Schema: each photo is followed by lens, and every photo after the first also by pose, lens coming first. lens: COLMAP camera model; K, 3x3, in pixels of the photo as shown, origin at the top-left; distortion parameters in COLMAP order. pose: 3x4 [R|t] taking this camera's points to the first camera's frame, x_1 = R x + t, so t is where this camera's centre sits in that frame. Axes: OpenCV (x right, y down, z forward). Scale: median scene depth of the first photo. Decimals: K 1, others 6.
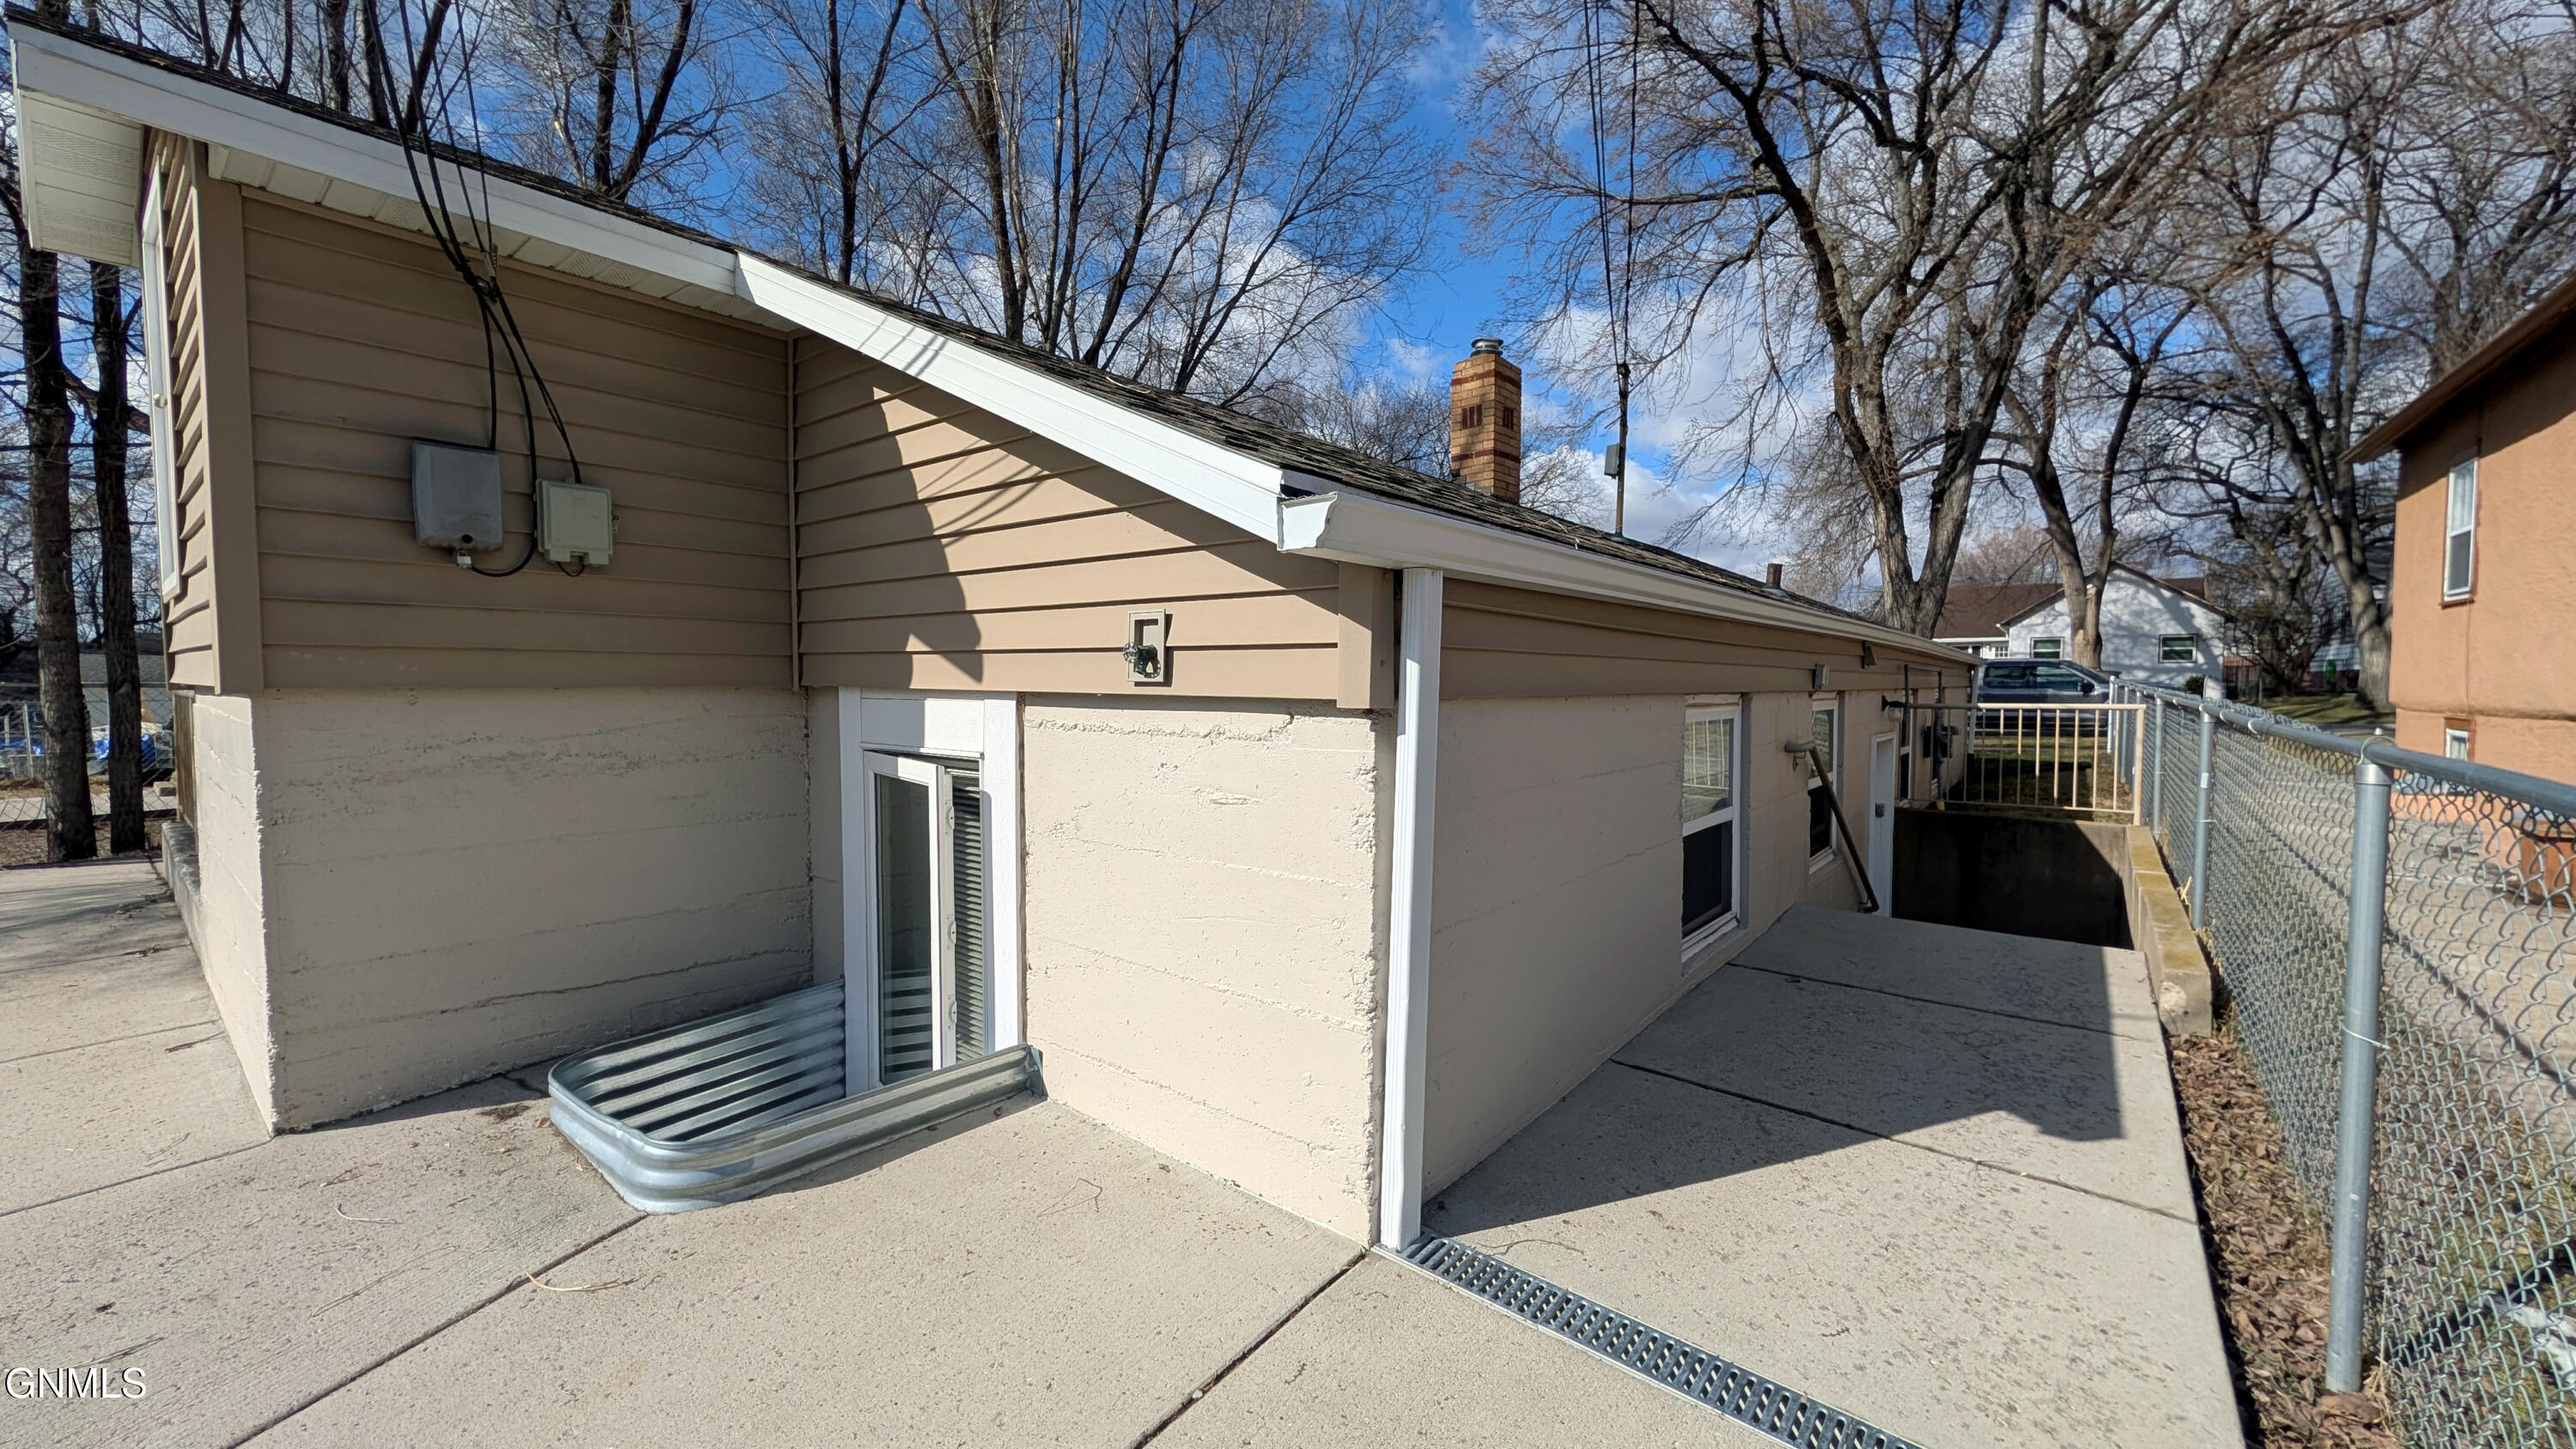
lens RADIAL K [[980.1, 0, 1287.5], [0, 980.1, 723.5], [0, 0, 1]] dist [0.000271, 0.000026]
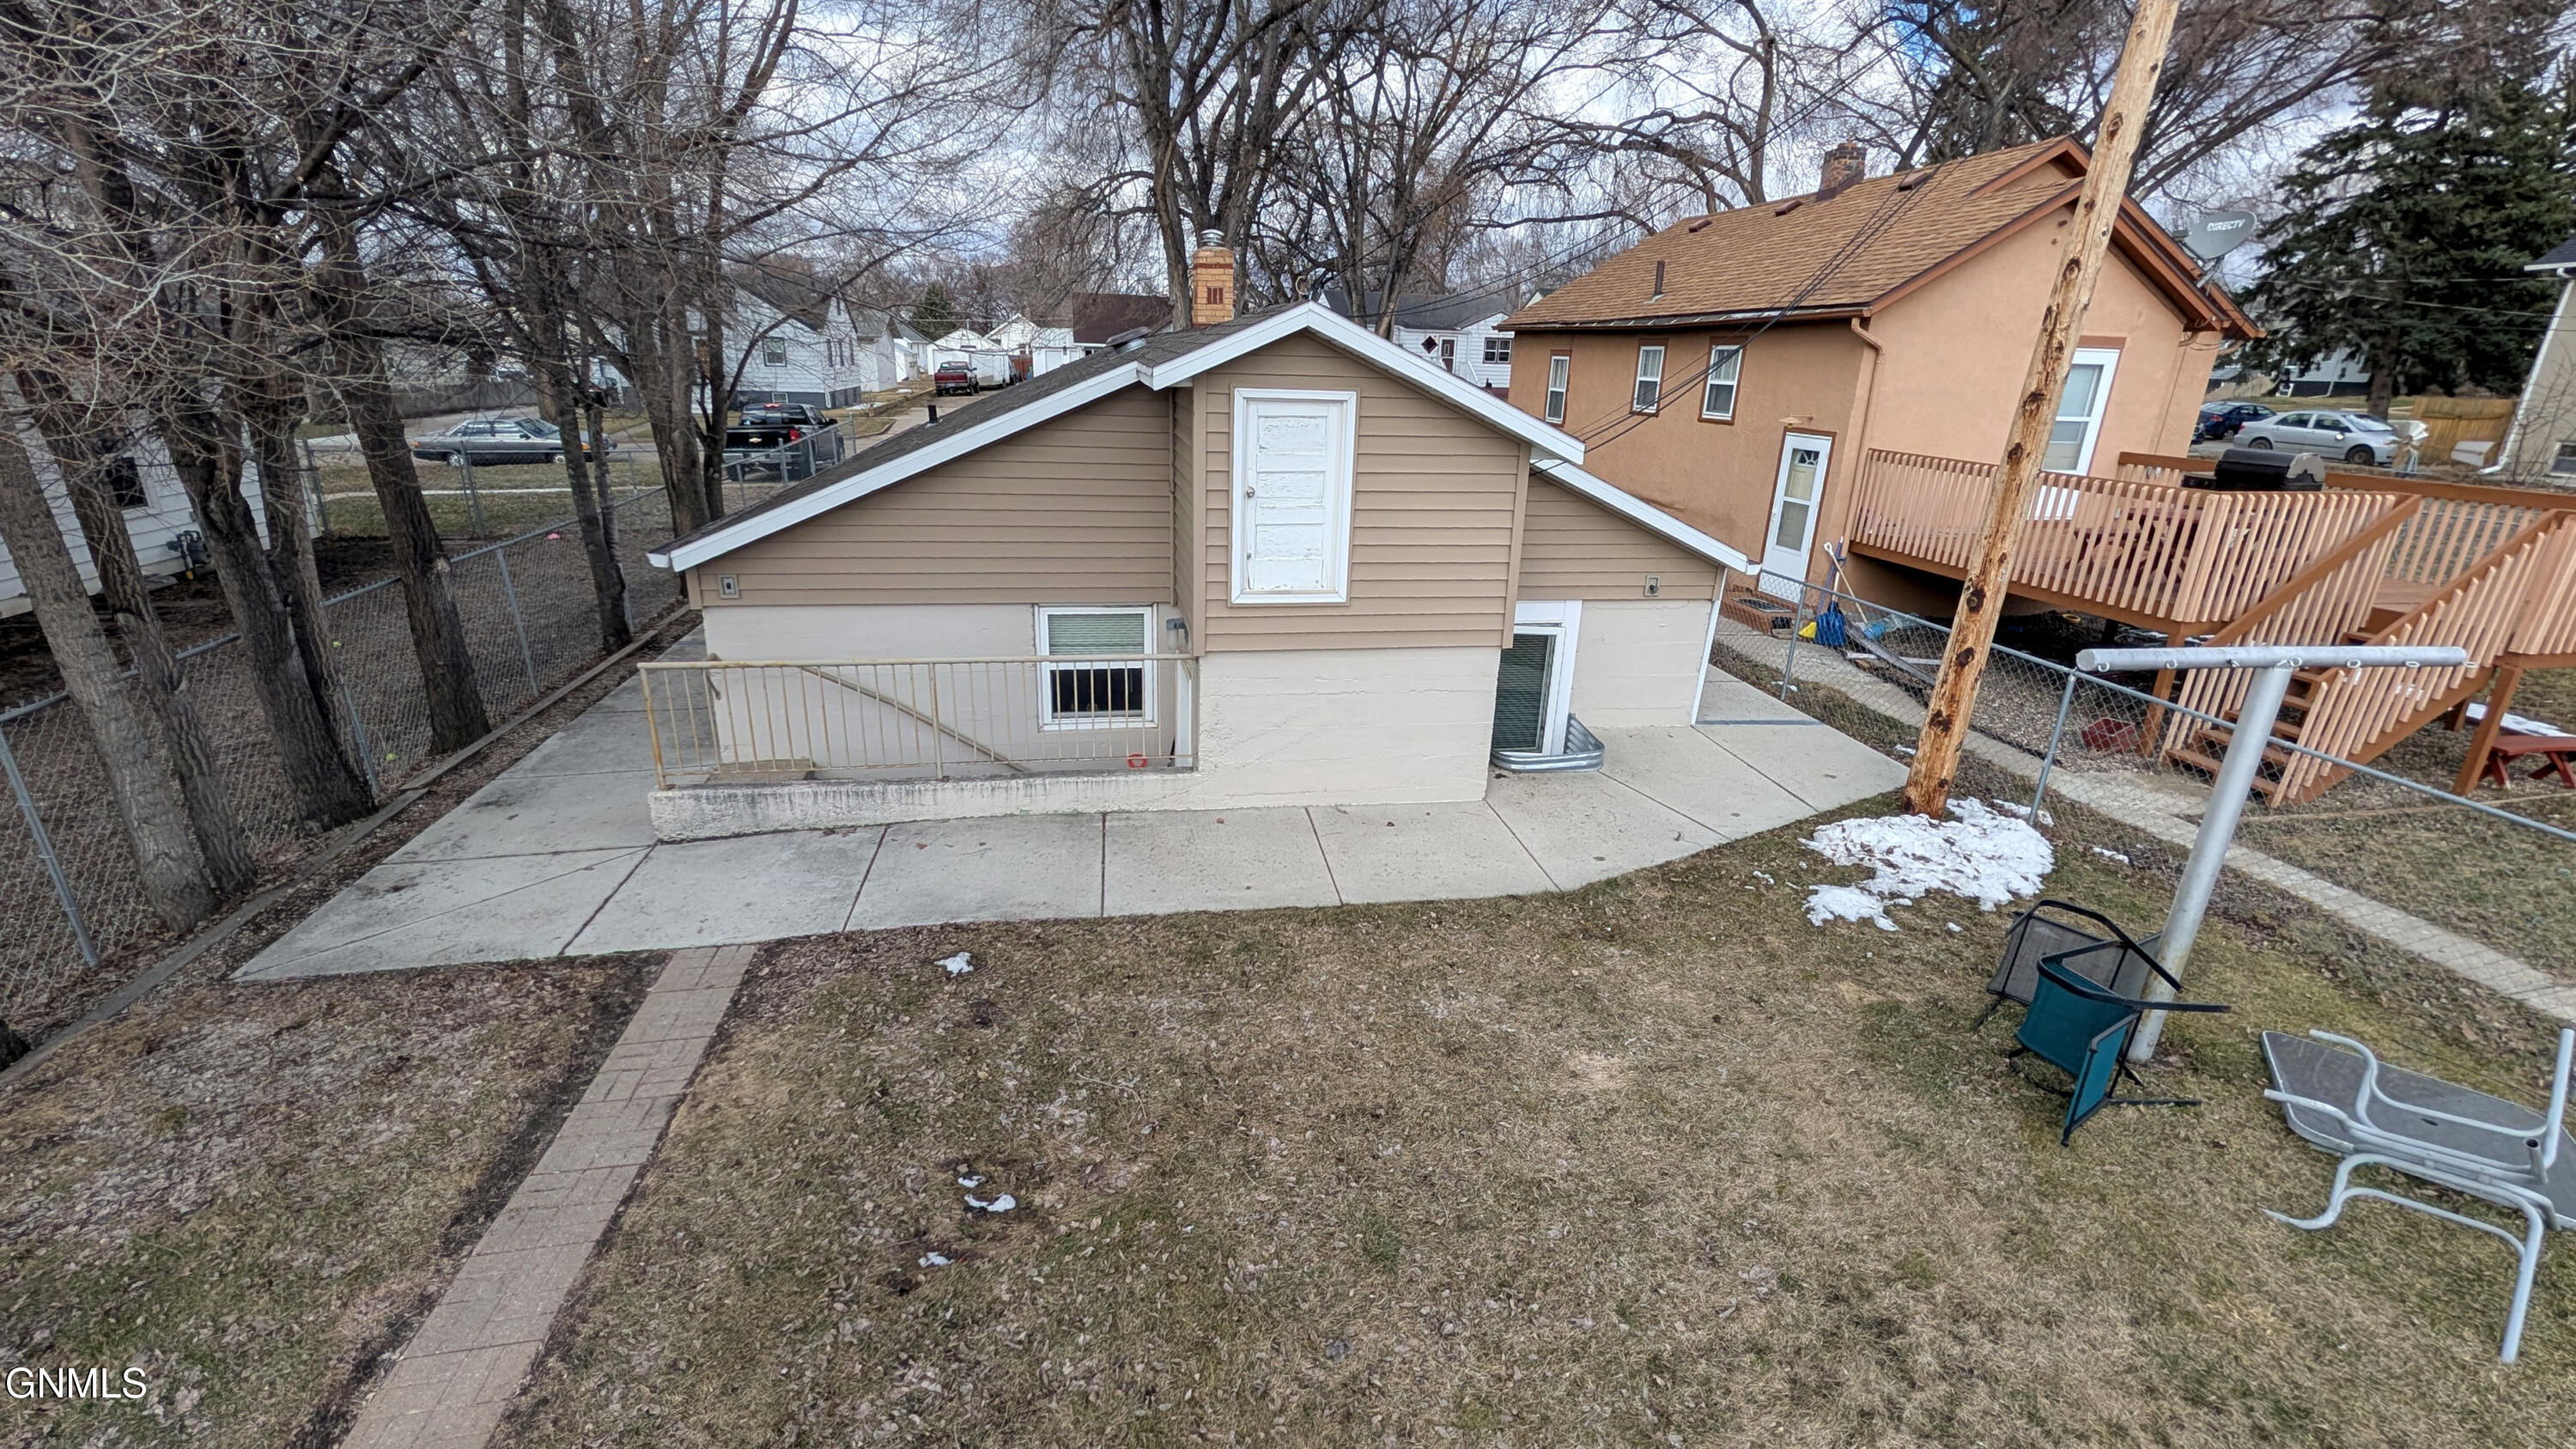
lens RADIAL K [[1064.7, 0, 1288.0], [0, 1064.7, 724.5], [0, 0, 1]] dist [0.000410, -0.000011]
pose [[0.642290, -0.236441, 0.729082, -2.975292], [0.006304, 0.952827, 0.303448, -0.592591], [-0.766436, -0.190305, 0.613481, -0.327025]]
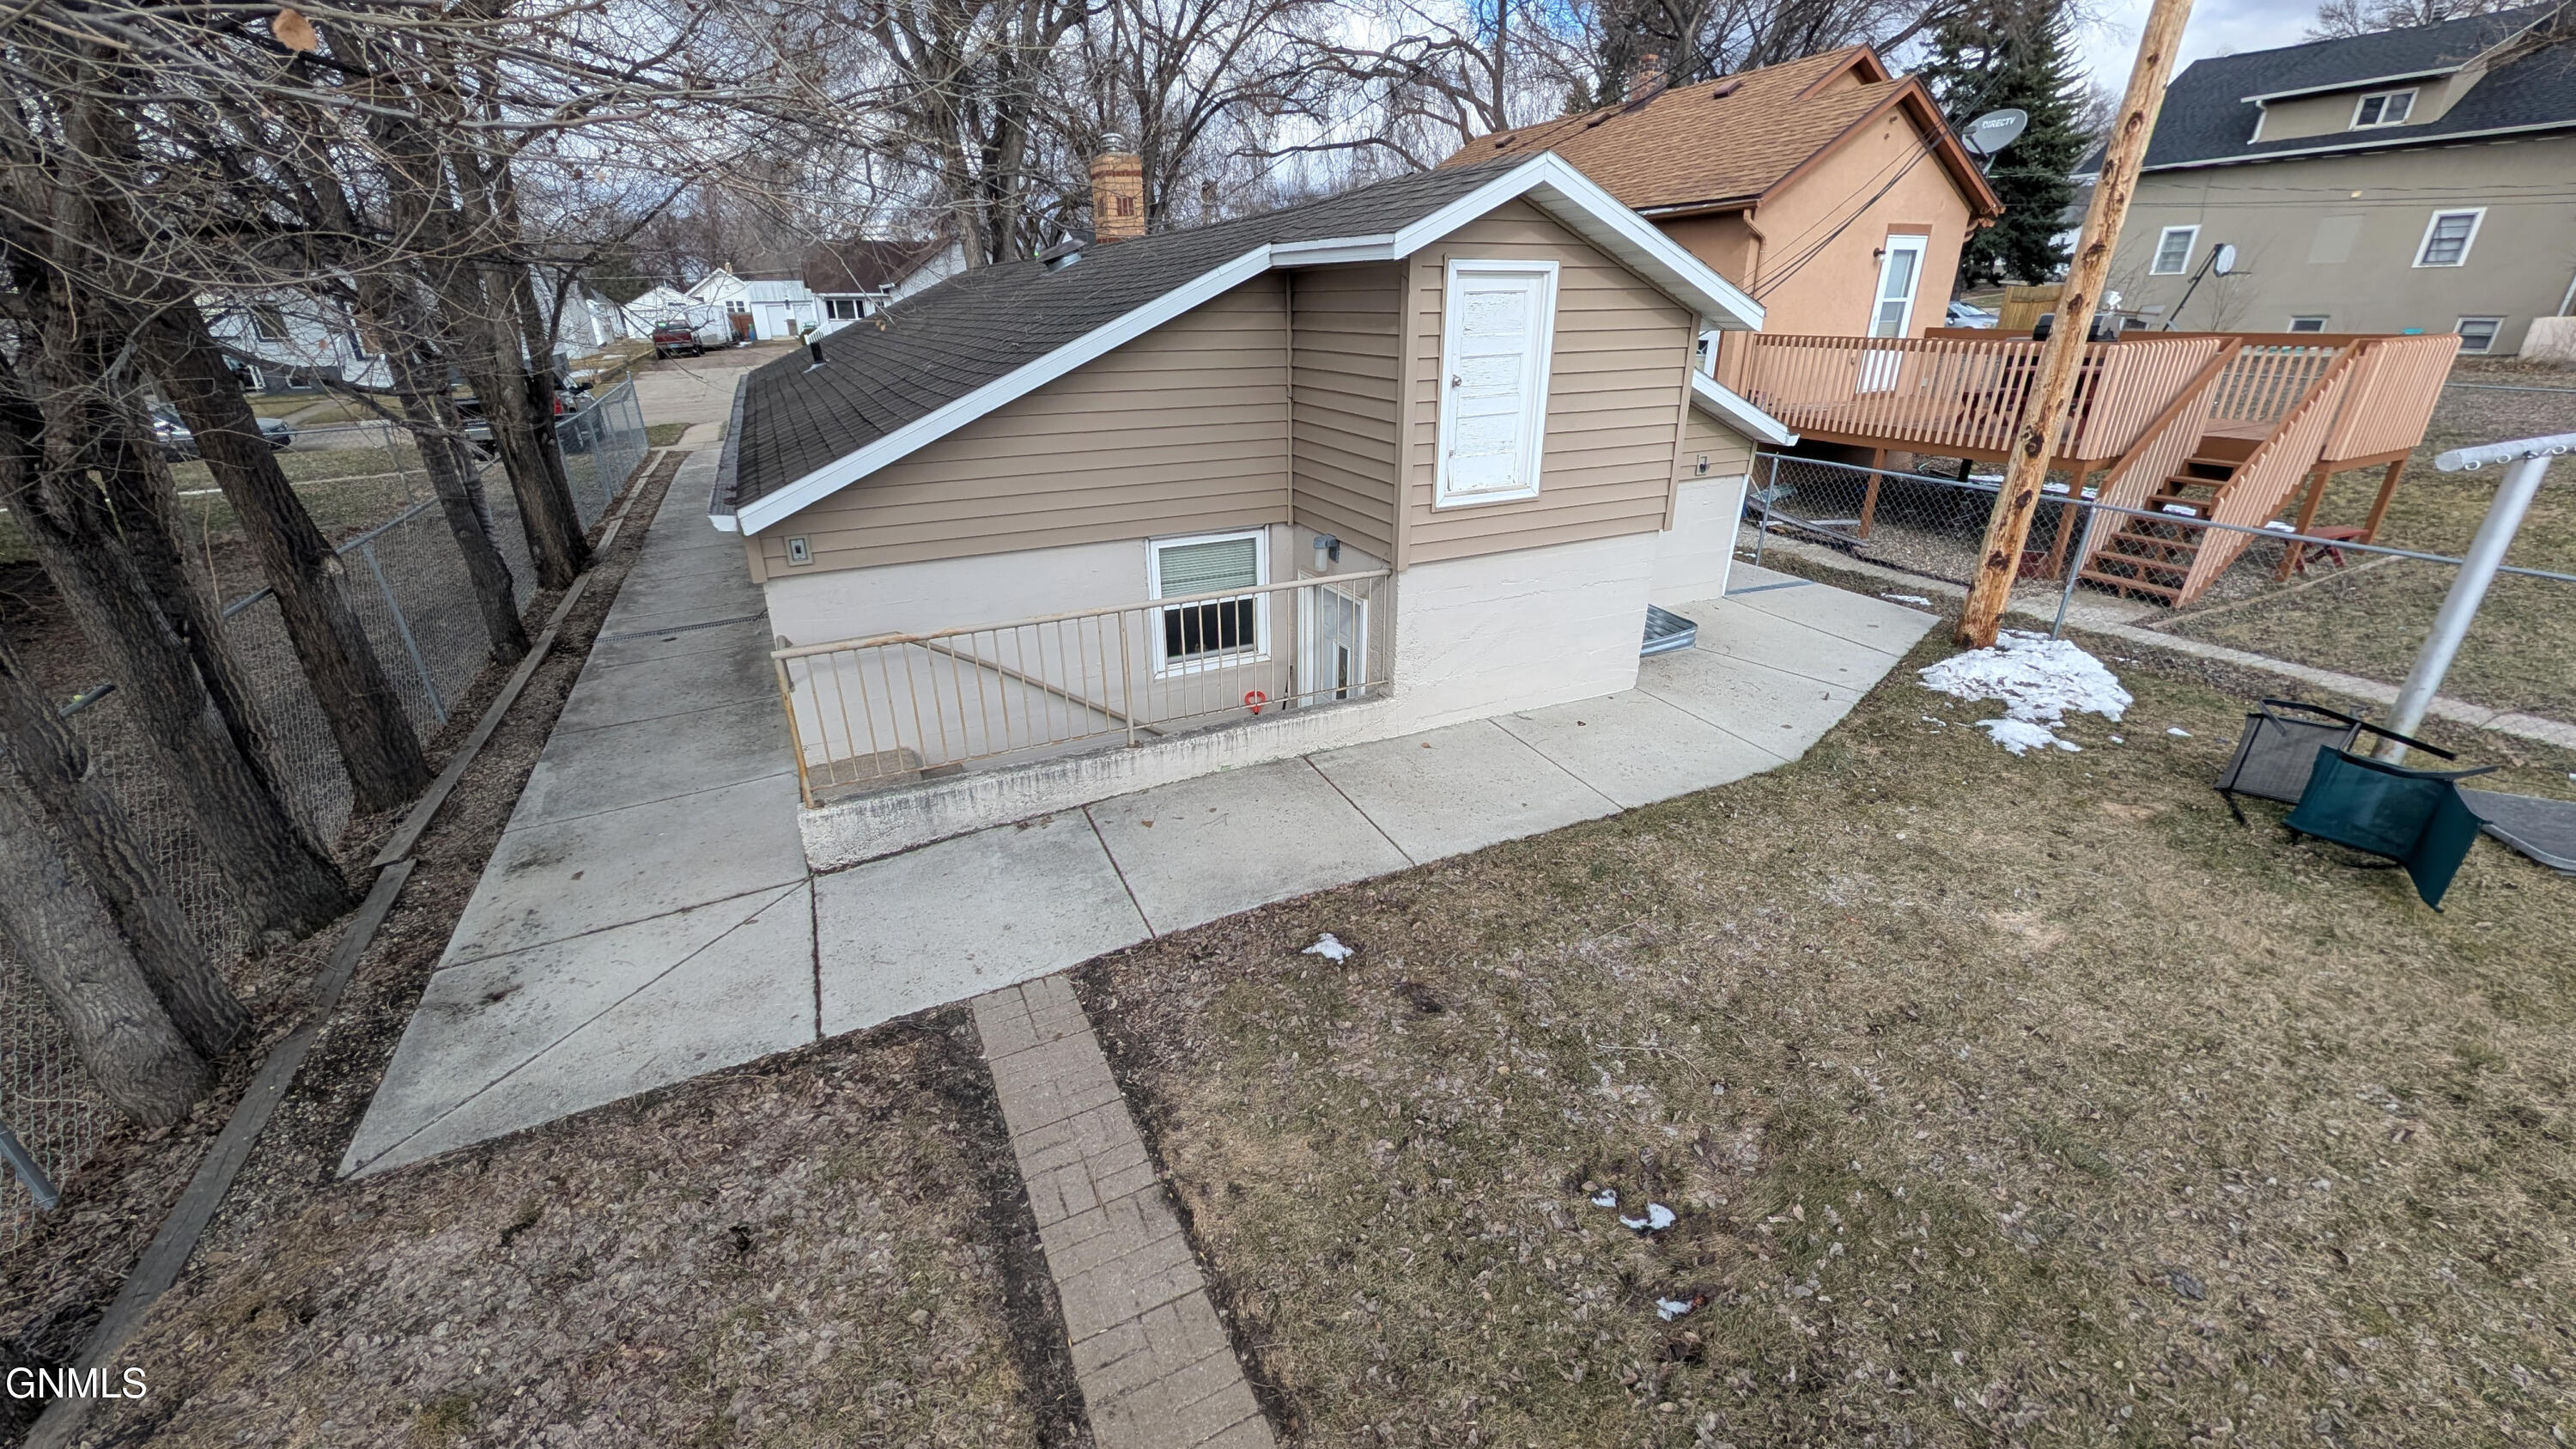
lens RADIAL K [[980.1, 0, 1287.5], [0, 980.1, 723.5], [0, 0, 1]] dist [0.000271, 0.000026]
pose [[0.415283, -0.366930, 0.832408, -3.198055], [0.052770, 0.923219, 0.380633, -0.507154], [-0.908160, -0.114144, 0.402760, 0.633895]]
